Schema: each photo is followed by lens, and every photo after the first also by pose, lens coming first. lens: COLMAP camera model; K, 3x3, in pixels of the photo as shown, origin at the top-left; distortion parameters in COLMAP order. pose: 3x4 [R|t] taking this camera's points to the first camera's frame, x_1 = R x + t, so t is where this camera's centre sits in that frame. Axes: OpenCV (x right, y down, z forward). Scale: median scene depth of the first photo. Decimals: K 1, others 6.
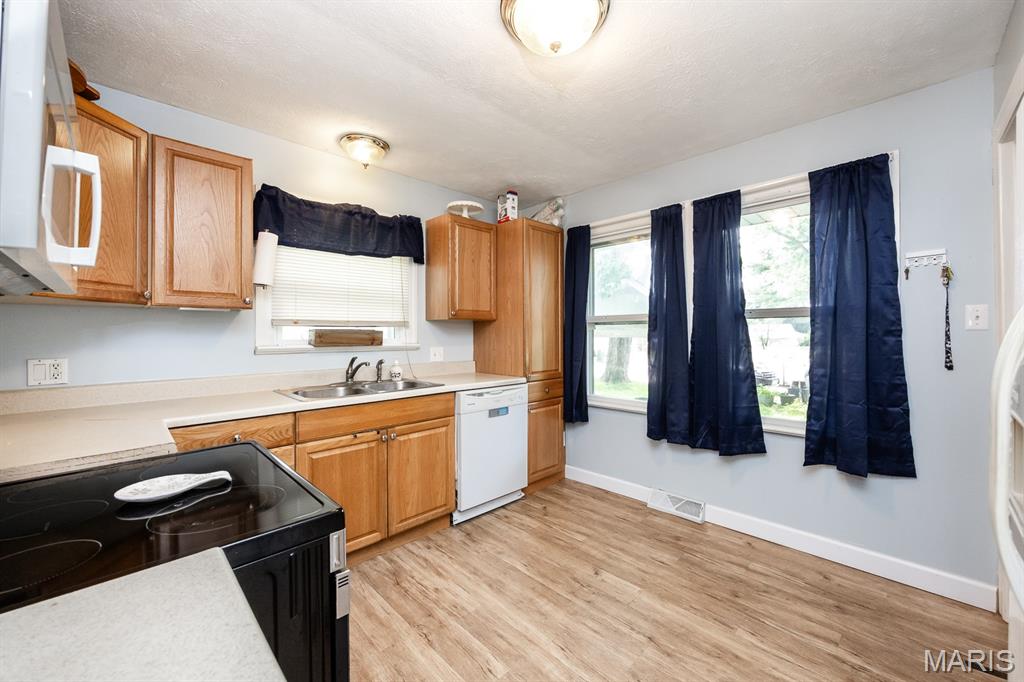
lens RADIAL K [[405.0, 0, 510.2], [0, 405.0, 335.6], [0, 0, 1]] dist [0.000401, -0.000118]
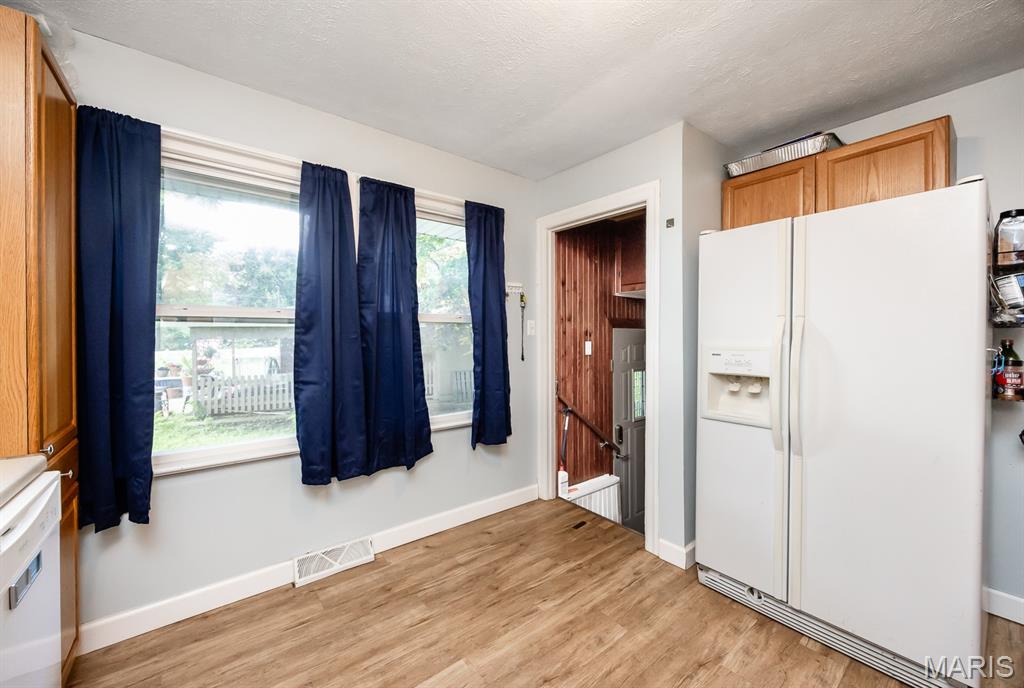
lens RADIAL K [[398.8, 0, 512.5], [0, 398.8, 339.6], [0, 0, 1]] dist [0.000084, -0.000206]
pose [[0.092905, -0.003828, 0.995668, -0.378394], [0.005212, 0.999981, 0.003358, -0.001705], [-0.995661, 0.004877, 0.092923, 0.708252]]
